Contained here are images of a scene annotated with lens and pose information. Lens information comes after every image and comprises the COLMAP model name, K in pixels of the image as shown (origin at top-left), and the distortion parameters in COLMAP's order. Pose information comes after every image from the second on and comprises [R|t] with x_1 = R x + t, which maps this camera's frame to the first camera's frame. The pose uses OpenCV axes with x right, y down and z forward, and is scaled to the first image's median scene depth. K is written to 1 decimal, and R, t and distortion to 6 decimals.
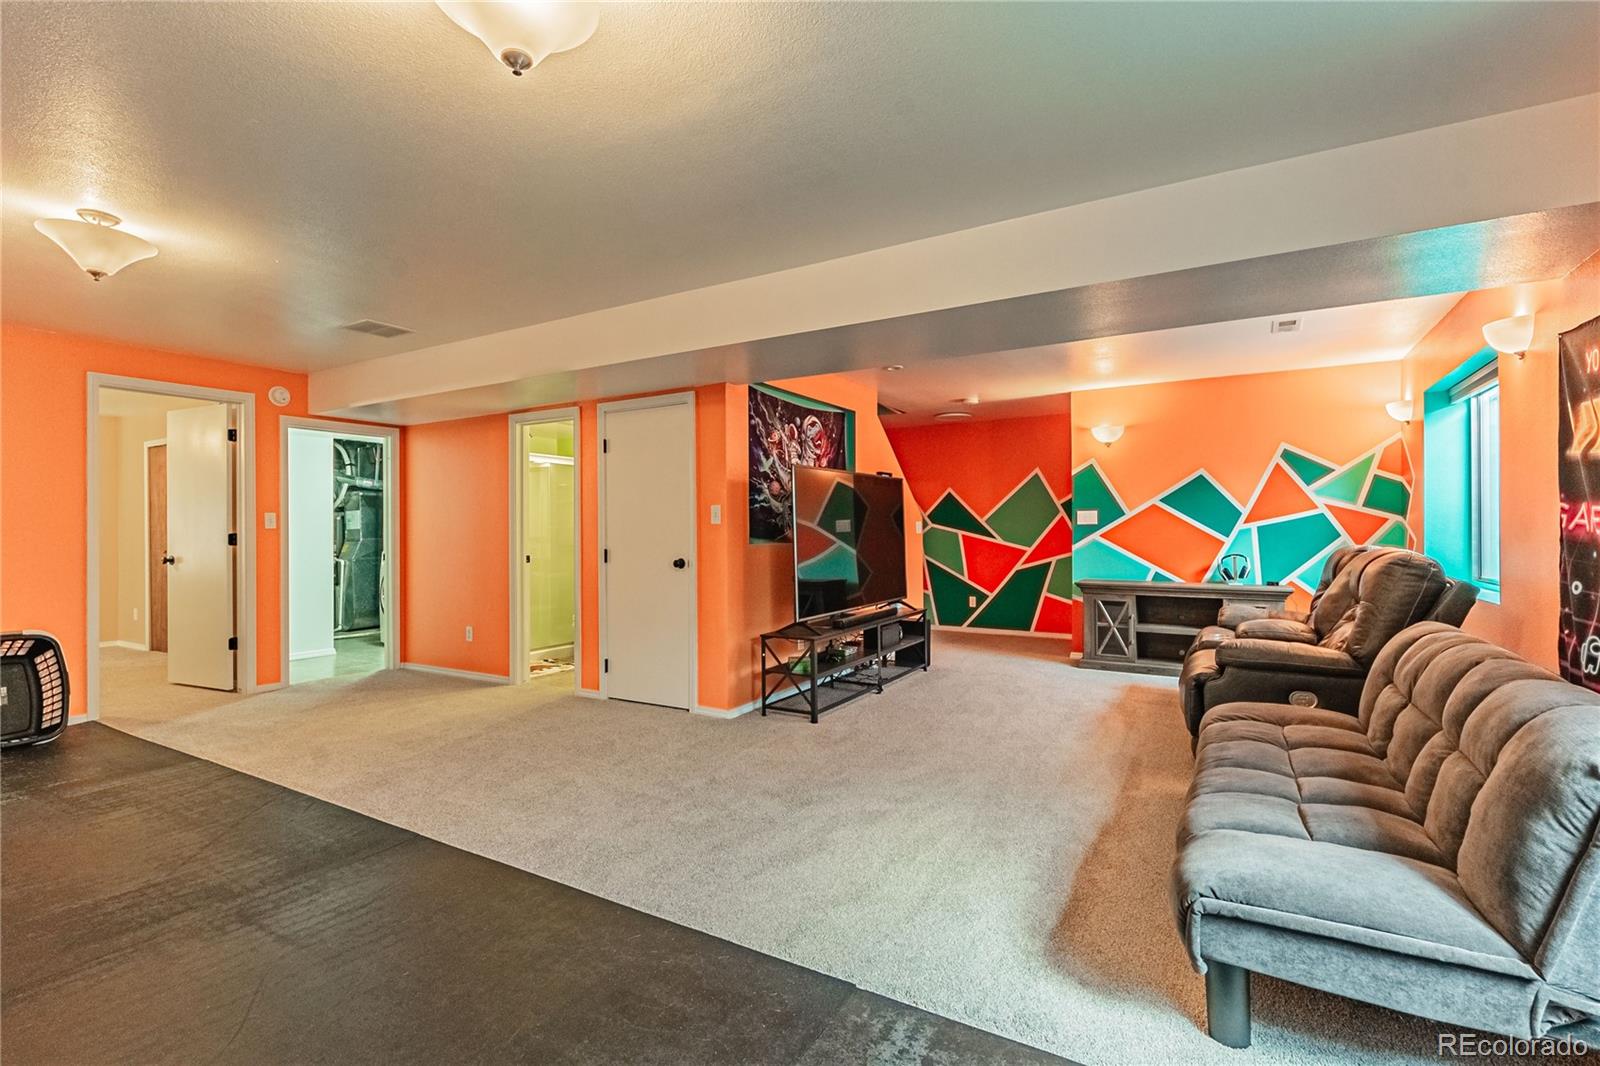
lens RADIAL K [[713.4, 0, 801.9], [0, 713.4, 535.4], [0, 0, 1]] dist [0.001398, -0.000280]
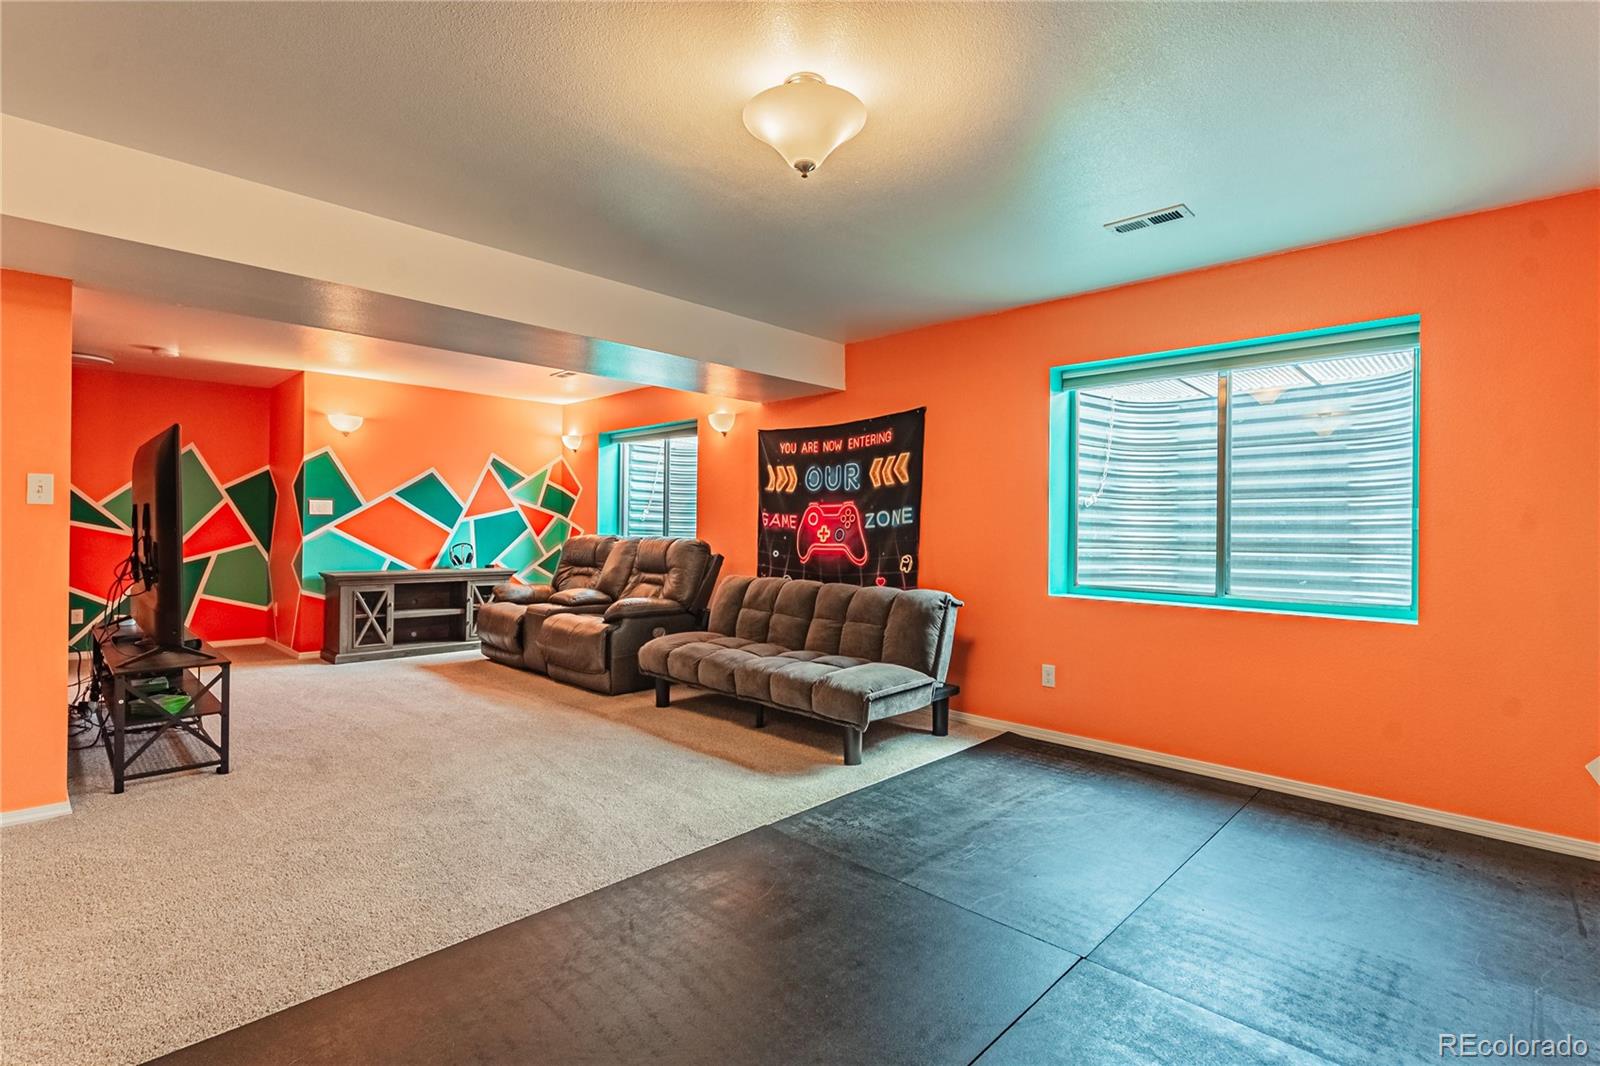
lens RADIAL K [[713.4, 0, 800.6], [0, 713.4, 529.8], [0, 0, 1]] dist [0.001398, -0.000280]
pose [[0.267119, 0.002280, 0.963661, -0.376321], [-0.006673, 0.999978, -0.000516, 0.001181], [-0.963641, -0.006293, 0.267128, 0.145679]]
